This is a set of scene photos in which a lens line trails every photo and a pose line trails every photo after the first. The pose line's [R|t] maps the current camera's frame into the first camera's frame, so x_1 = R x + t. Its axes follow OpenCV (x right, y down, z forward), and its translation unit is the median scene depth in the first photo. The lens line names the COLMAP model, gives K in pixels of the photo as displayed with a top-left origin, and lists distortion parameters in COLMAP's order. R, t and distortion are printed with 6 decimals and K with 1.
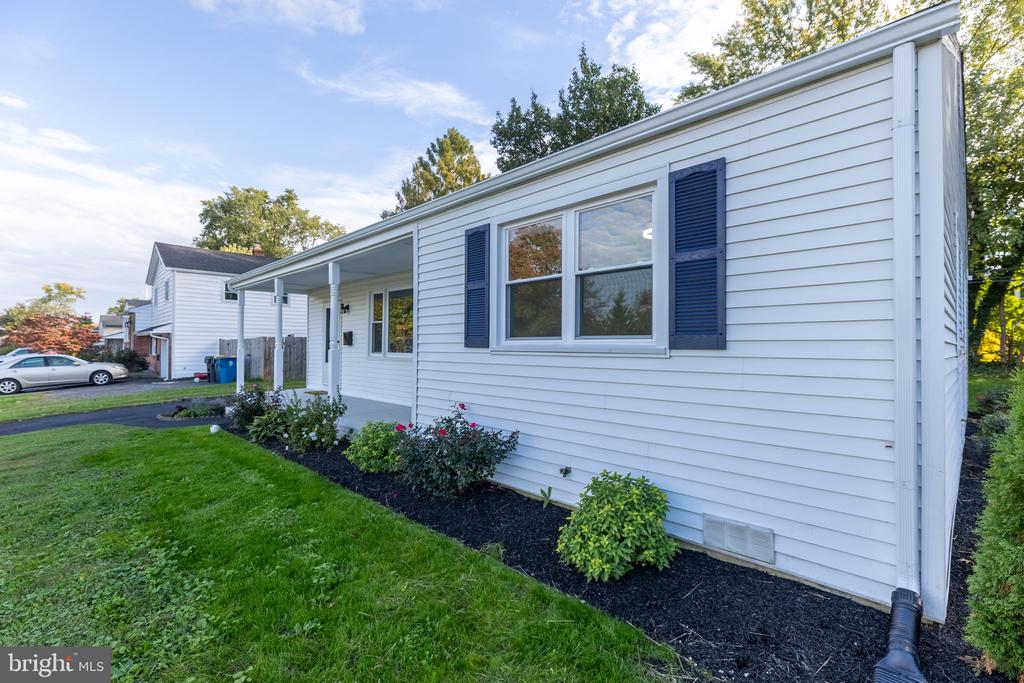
lens RADIAL K [[458.9, 0, 514.5], [0, 458.9, 338.9], [0, 0, 1]] dist [-0.005194, -0.000434]
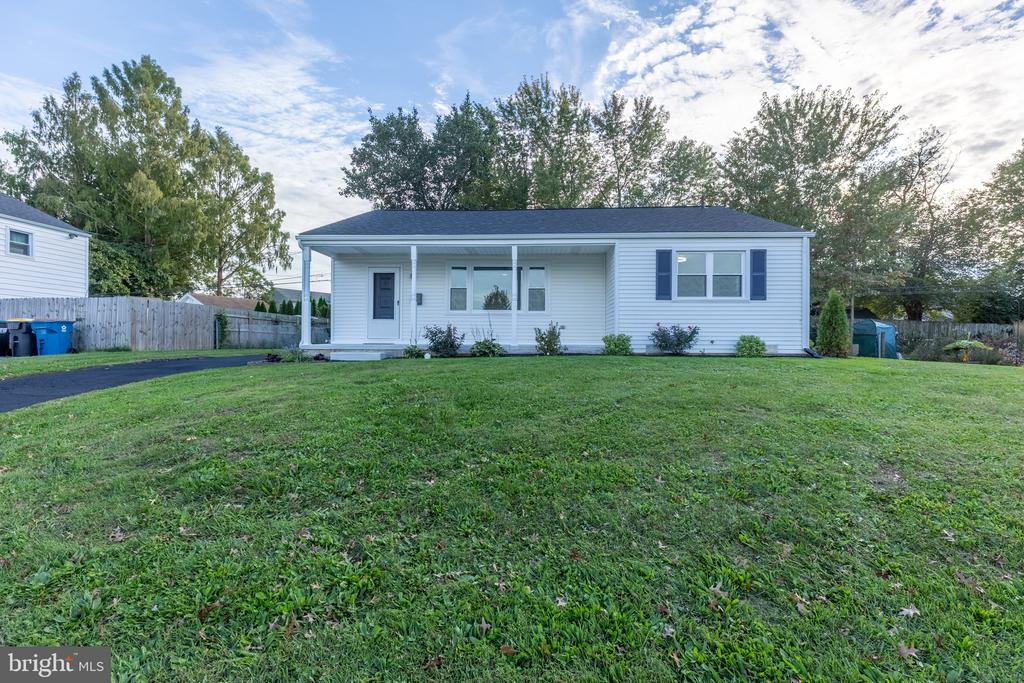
lens RADIAL K [[458.9, 0, 509.3], [0, 458.9, 342.2], [0, 0, 1]] dist [-0.005194, -0.000434]
pose [[0.726942, 0.000511, 0.686699, -2.282174], [-0.011523, 0.999868, 0.011455, 0.218678], [-0.686602, -0.016240, 0.726852, -0.190613]]
